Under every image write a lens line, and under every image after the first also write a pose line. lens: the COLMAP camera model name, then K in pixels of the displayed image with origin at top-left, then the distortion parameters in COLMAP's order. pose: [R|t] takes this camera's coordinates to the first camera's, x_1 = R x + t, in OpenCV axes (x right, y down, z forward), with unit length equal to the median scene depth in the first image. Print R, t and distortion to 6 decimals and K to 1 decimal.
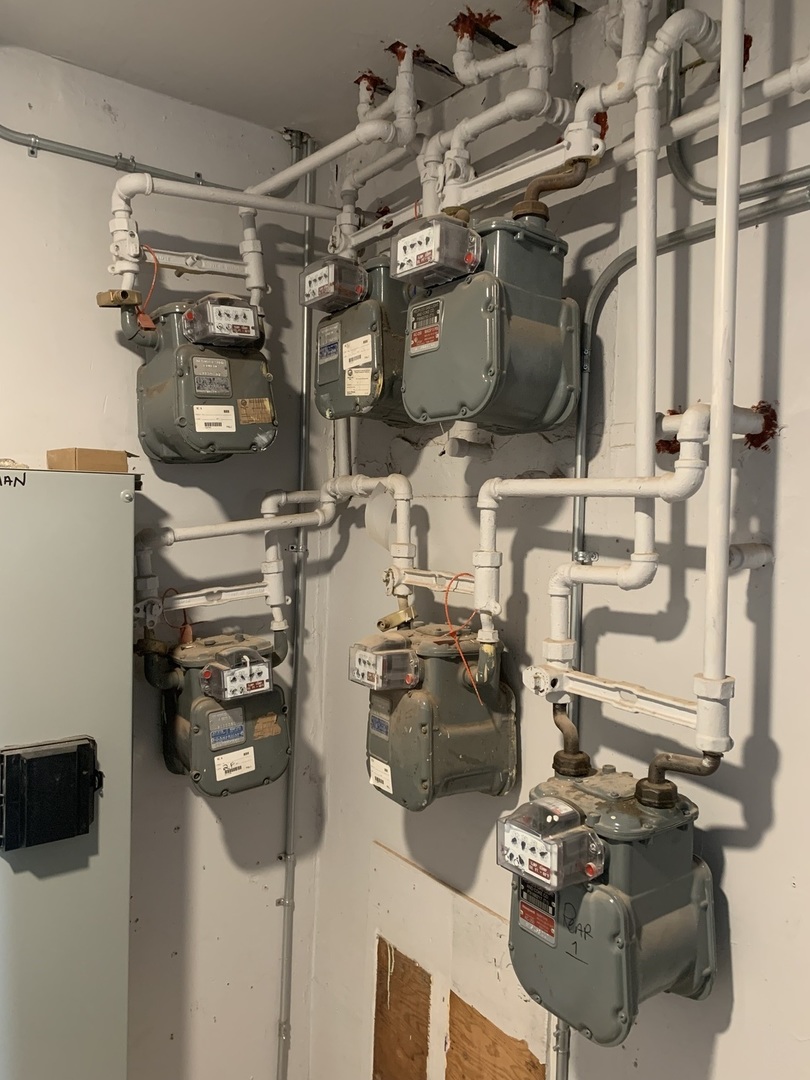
lens RADIAL K [[811.6, 0, 409.9], [0, 811.6, 539.9], [0, 0, 1]] dist [-0.004387, -0.026442]
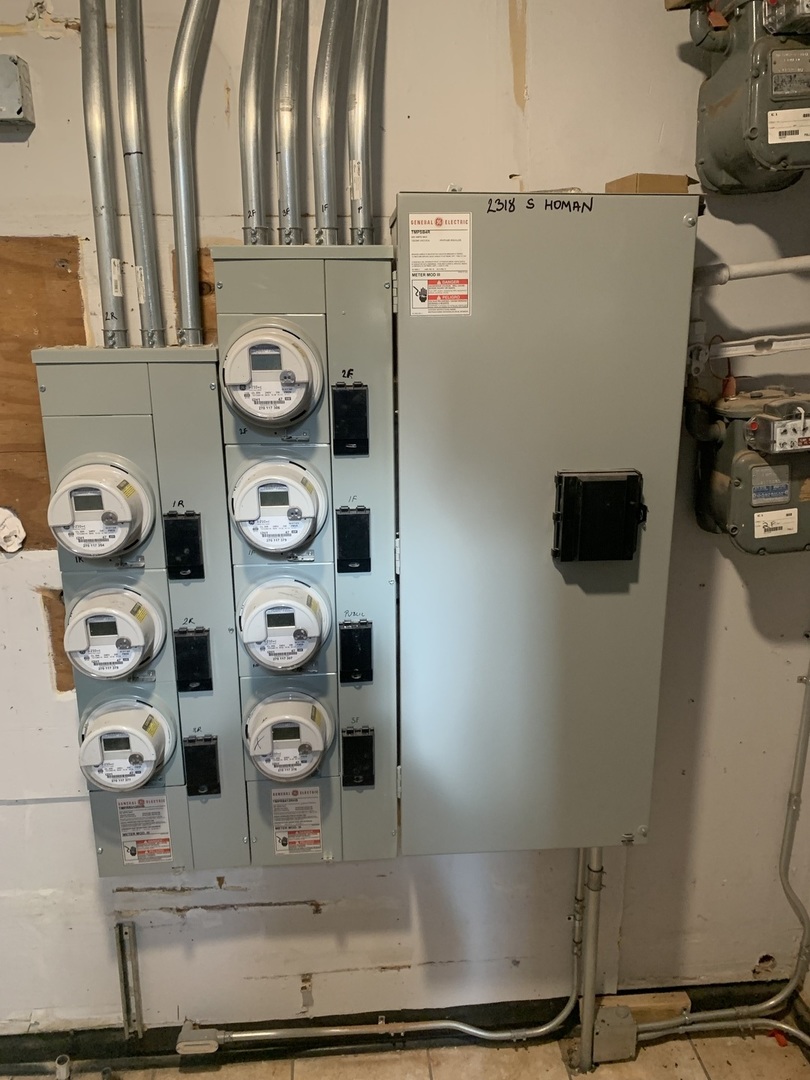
lens RADIAL K [[811.6, 0, 399.7], [0, 811.6, 539.1], [0, 0, 1]] dist [-0.004387, -0.026442]
pose [[0.831357, 0.116058, -0.543485, -0.065716], [0.005911, 0.976049, 0.217472, 0.087413], [0.555707, -0.184009, 0.810759, -0.013117]]
